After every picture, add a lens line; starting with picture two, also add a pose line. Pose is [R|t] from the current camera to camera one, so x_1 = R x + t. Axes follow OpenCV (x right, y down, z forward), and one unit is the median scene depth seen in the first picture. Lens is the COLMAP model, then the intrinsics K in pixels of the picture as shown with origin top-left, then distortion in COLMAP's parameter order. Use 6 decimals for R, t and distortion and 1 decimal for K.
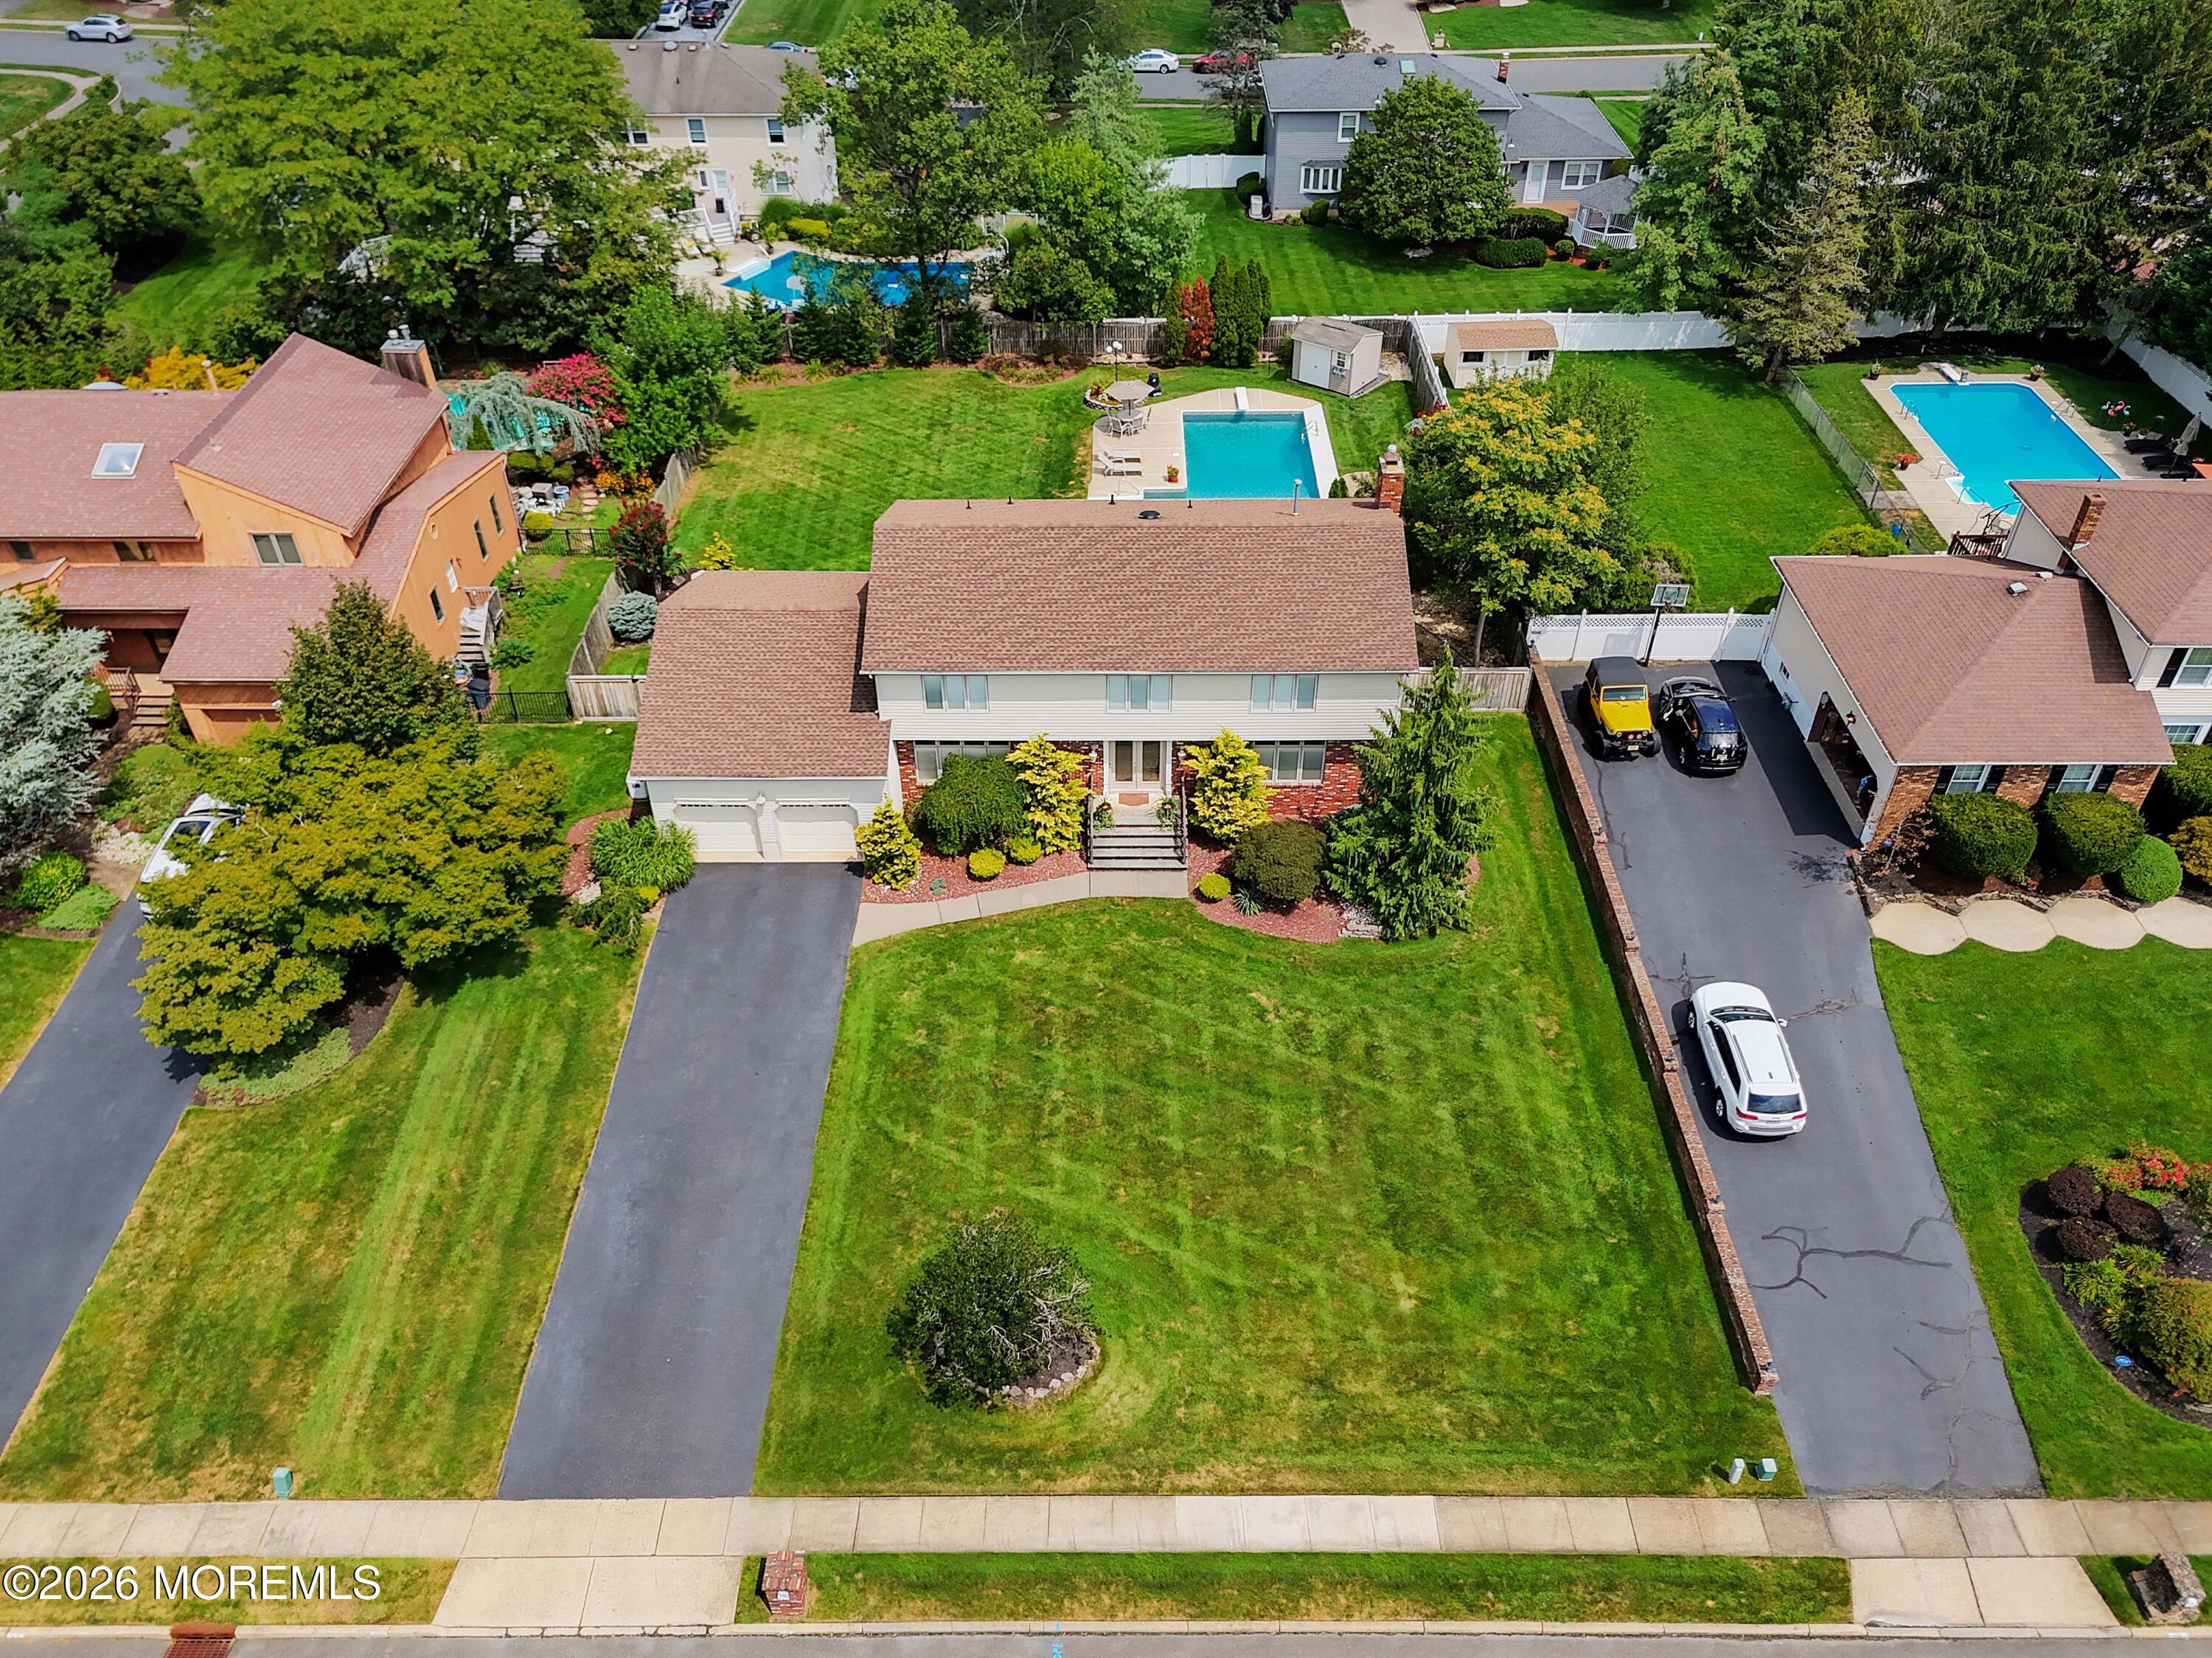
lens RADIAL K [[1621.3, 0, 1106.0], [0, 1621.3, 829.0], [0, 0, 1]] dist [0.087731, -0.089367]
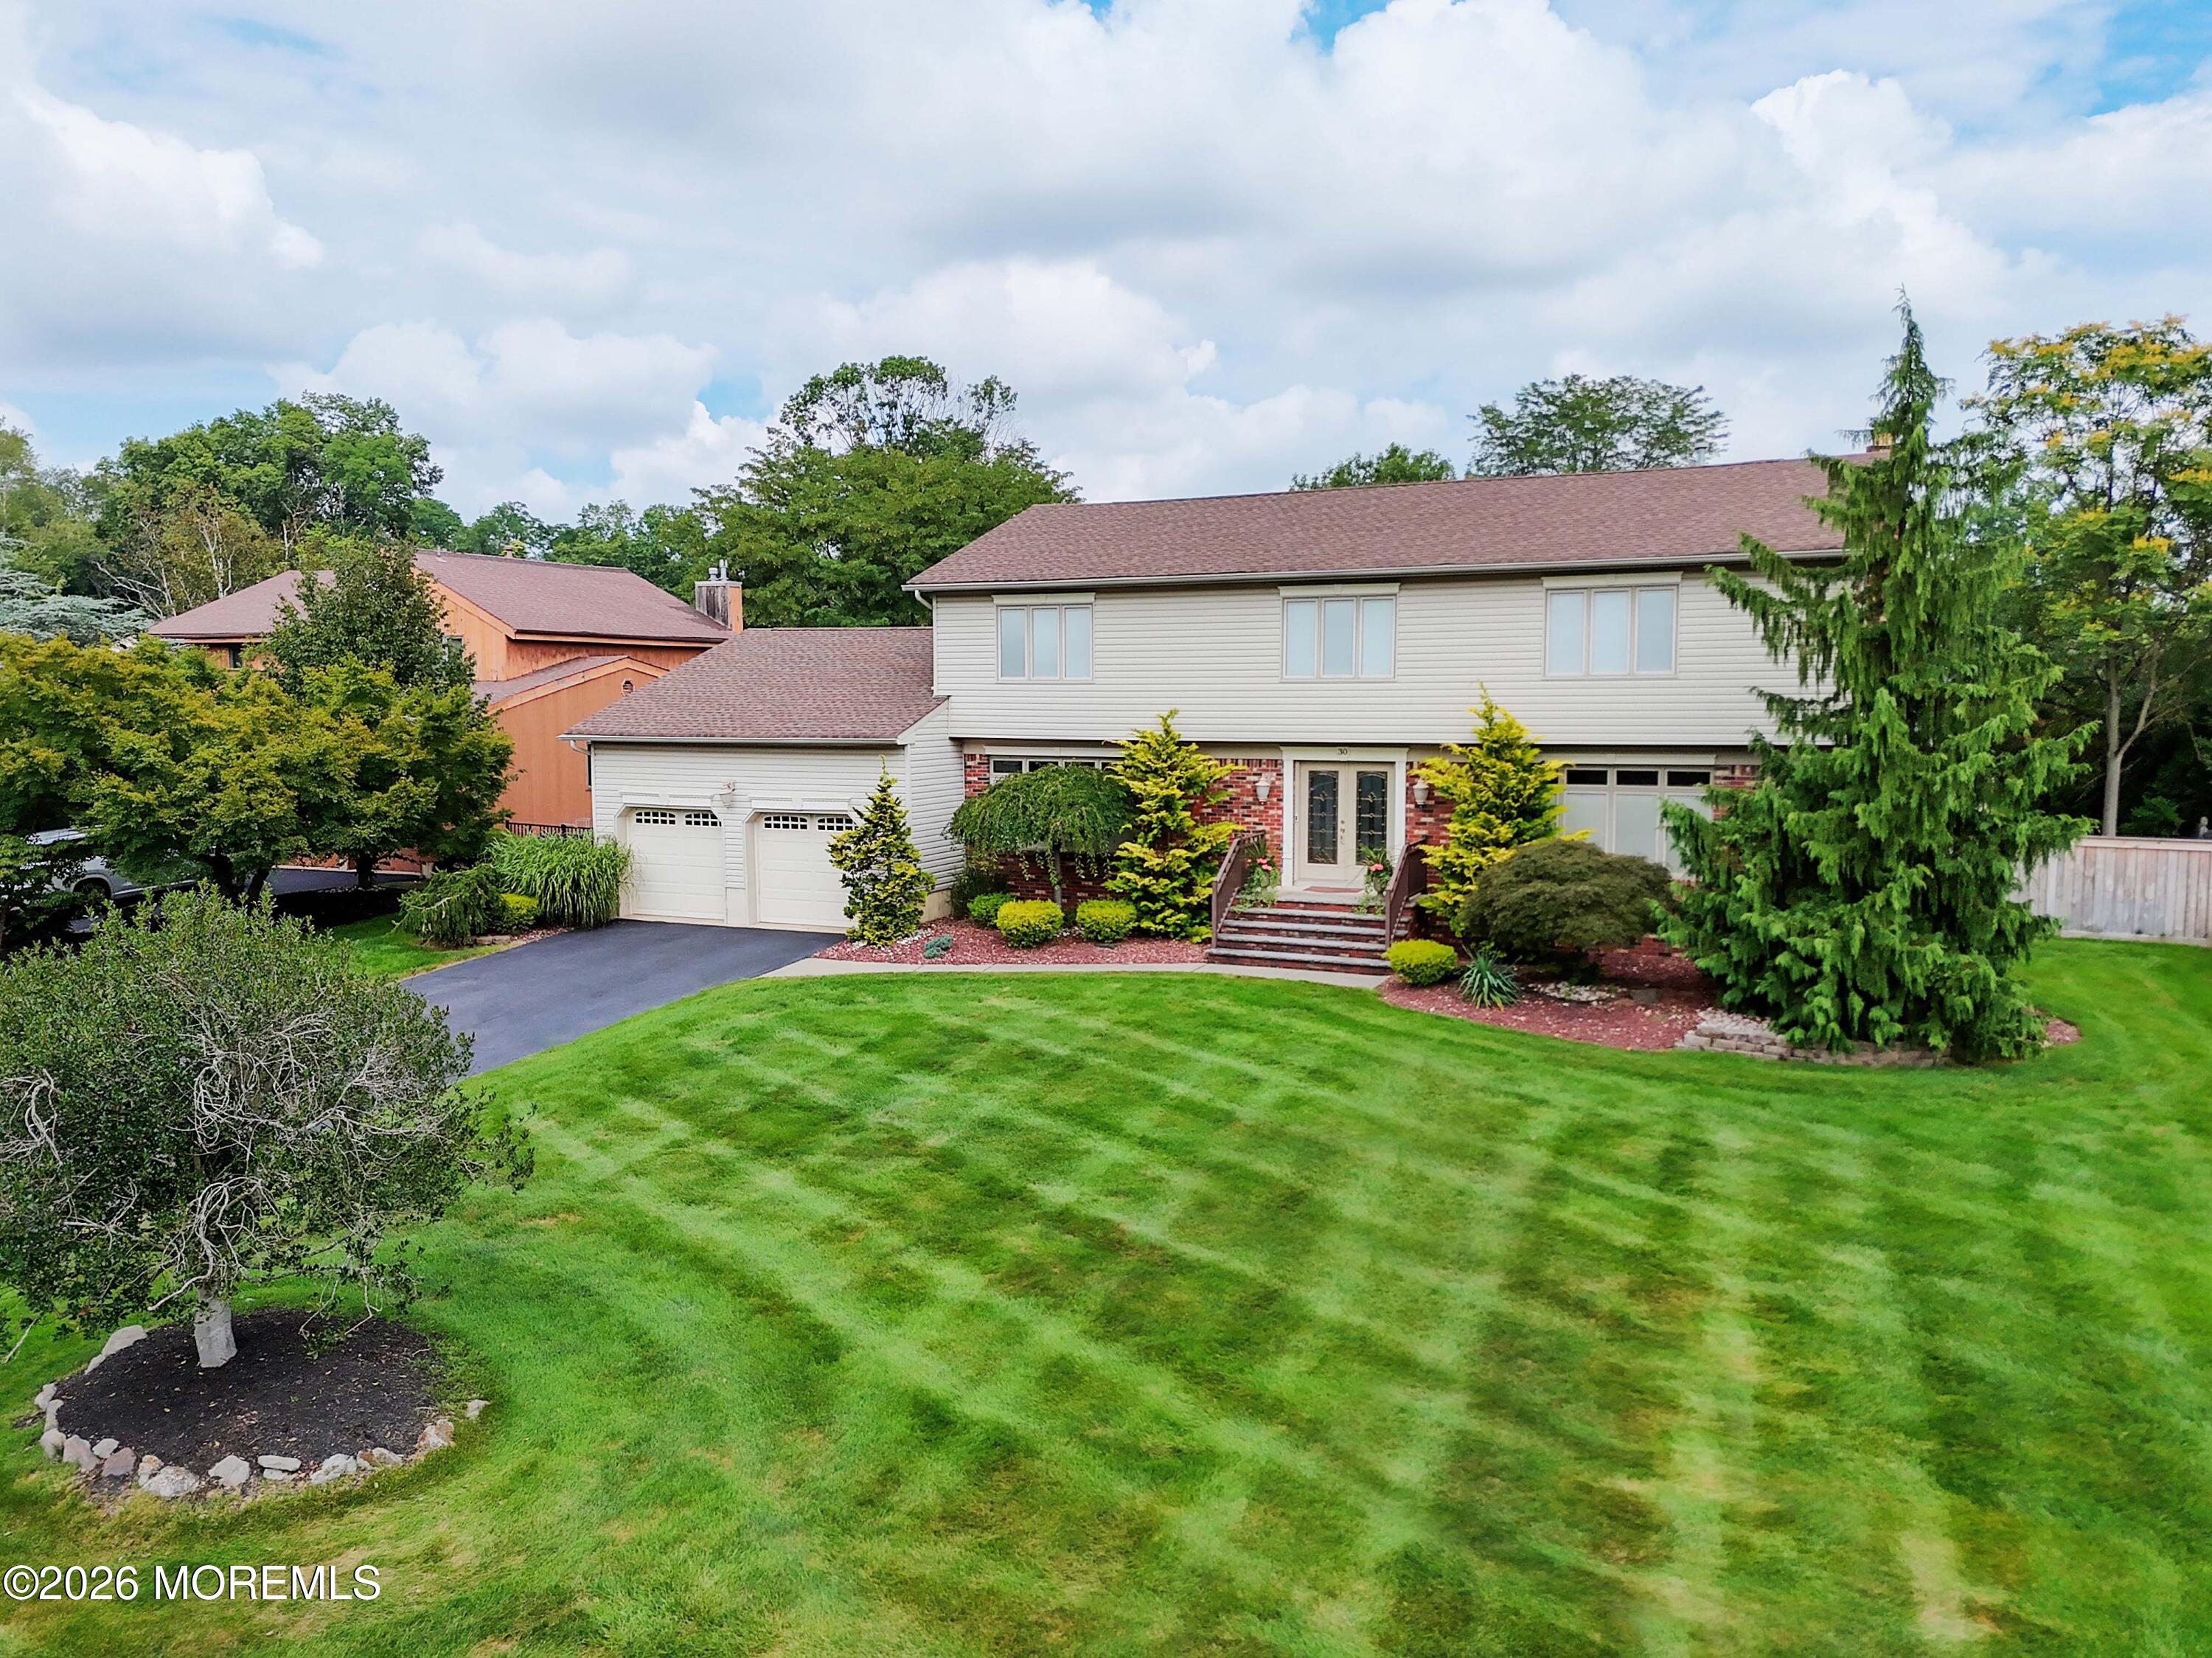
lens RADIAL K [[1621.3, 0, 1106.0], [0, 1621.3, 829.0], [0, 0, 1]] dist [0.087731, -0.089367]
pose [[0.910683, 0.035598, -0.411569, 0.202682], [-0.260233, 0.823188, -0.504618, 0.306673], [0.320835, 0.566651, 0.758928, 0.656296]]
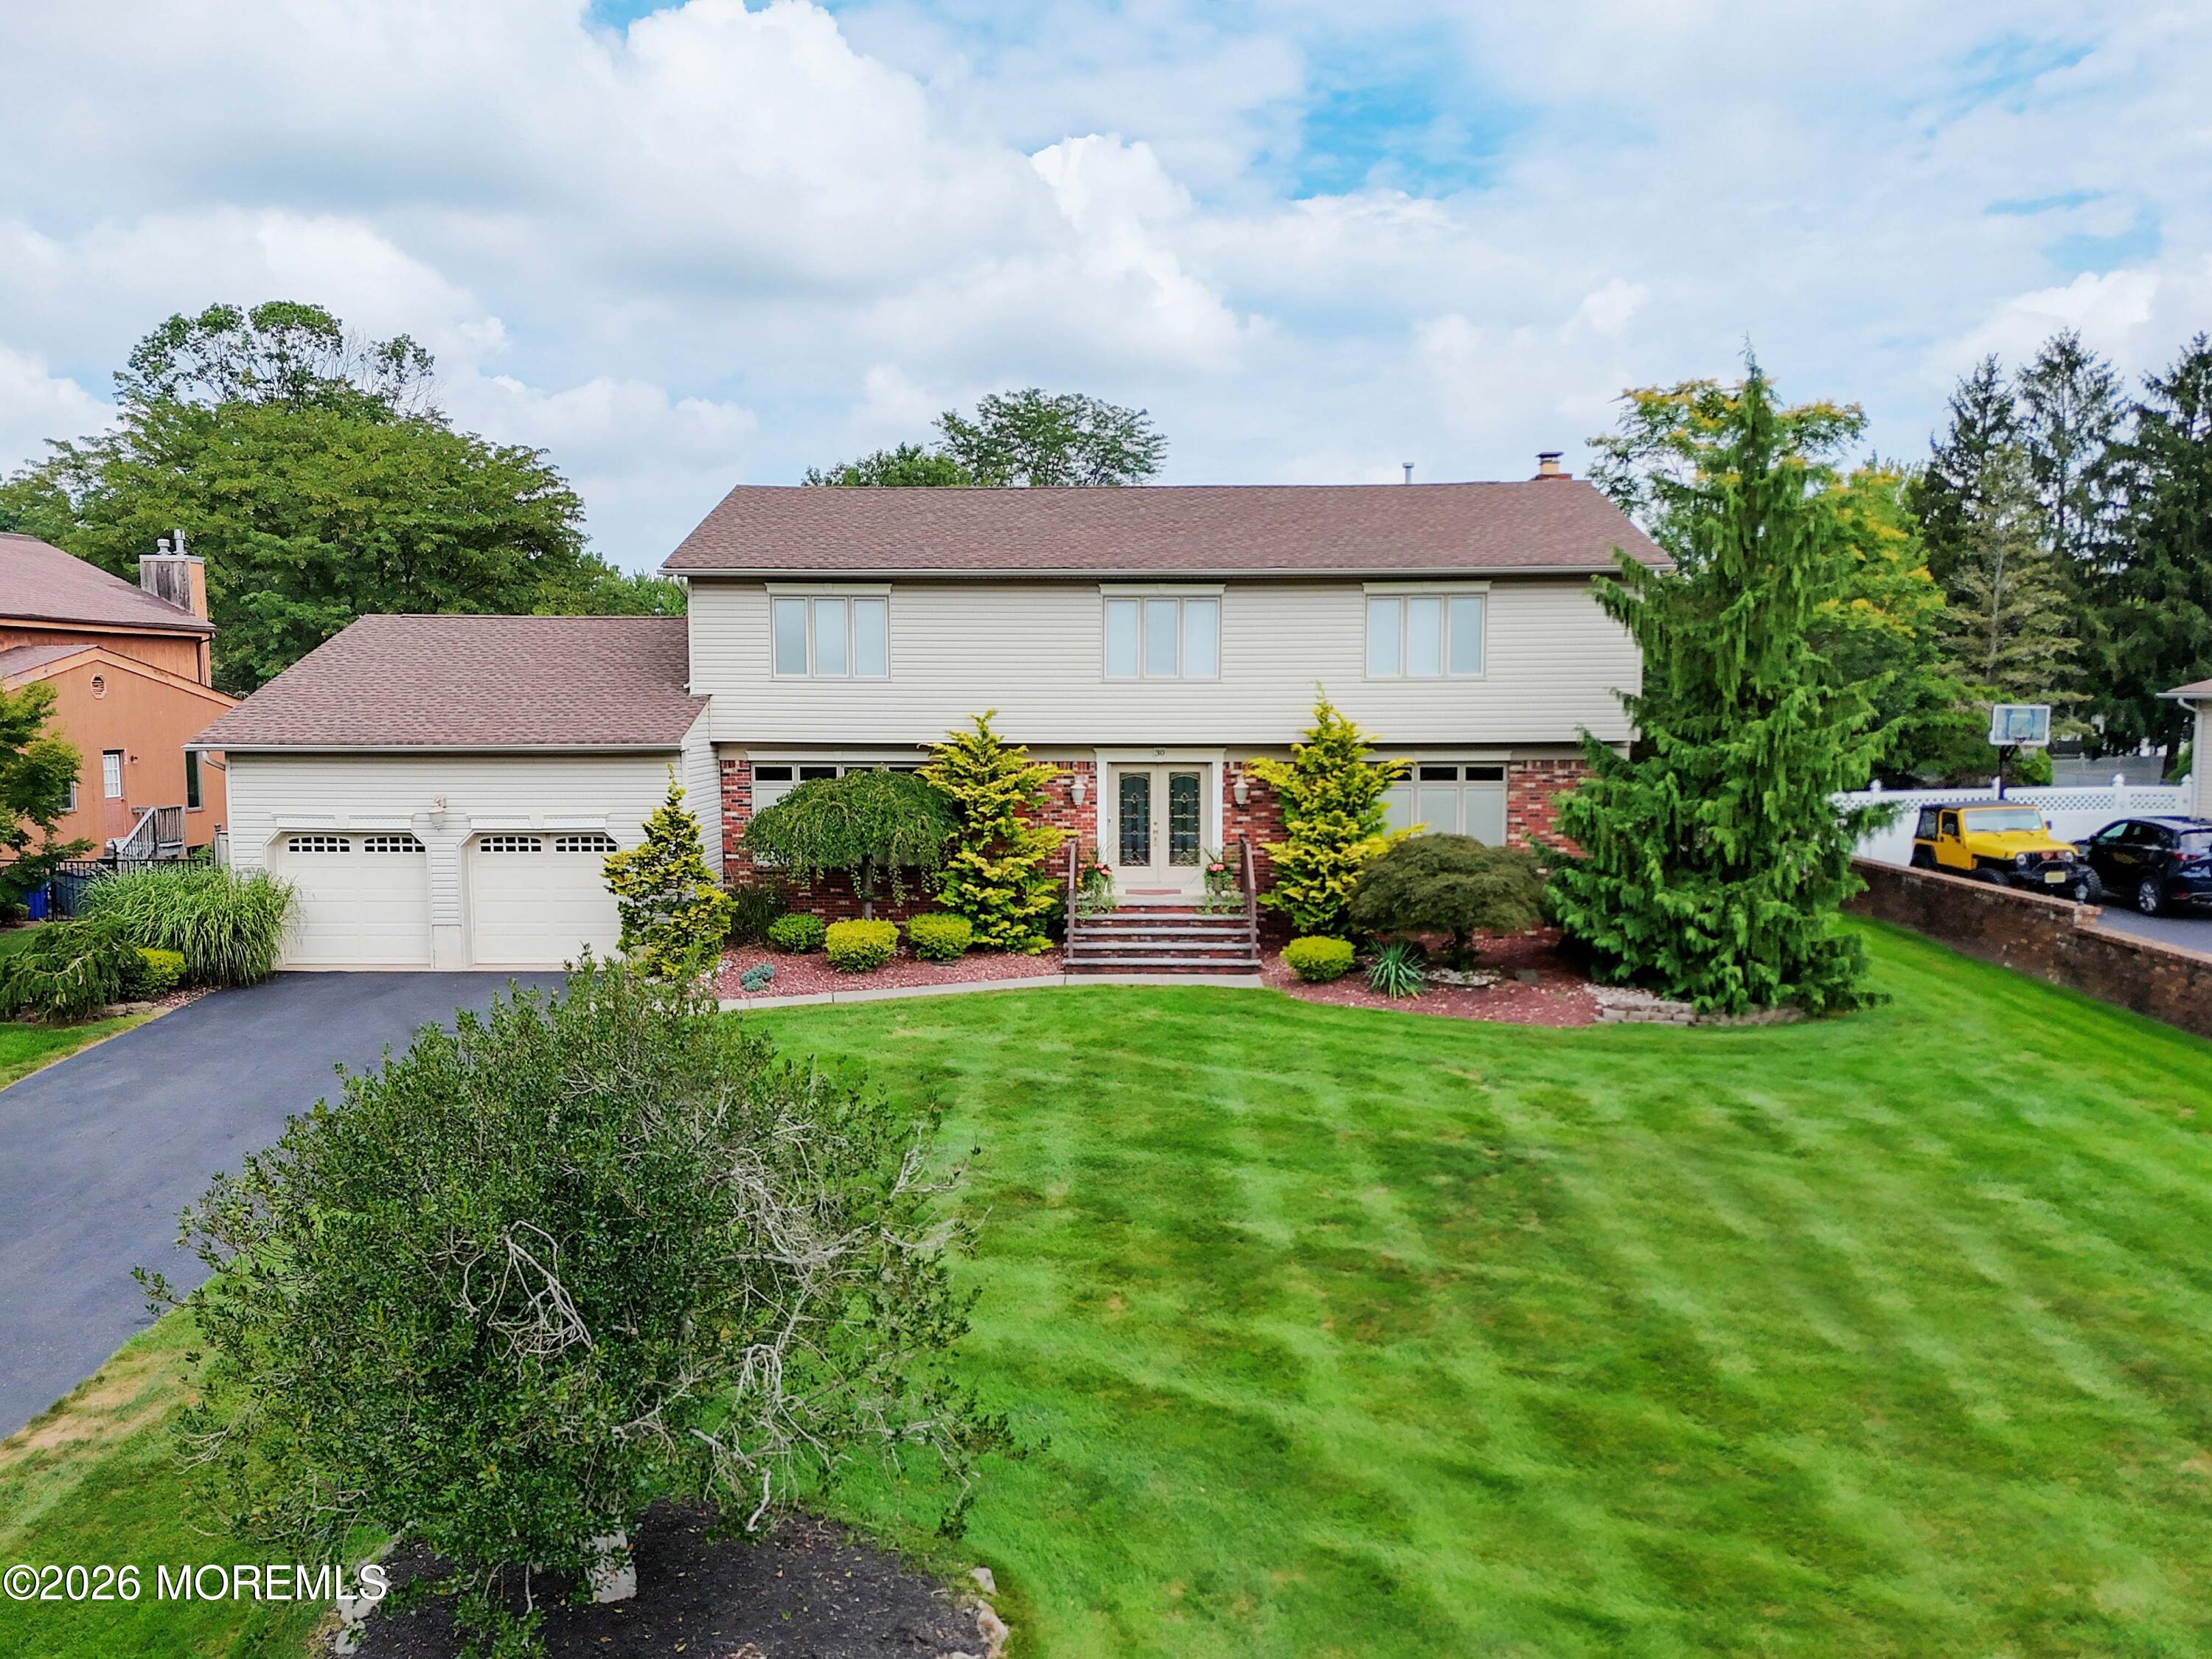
lens RADIAL K [[1621.4, 0, 1106.0], [0, 1621.4, 829.5], [0, 0, 1]] dist [0.087731, -0.089367]
pose [[0.999855, 0.003486, -0.016686, 0.012394], [-0.012263, 0.826981, -0.562095, 0.315561], [0.011839, 0.562218, 0.826904, 0.647413]]
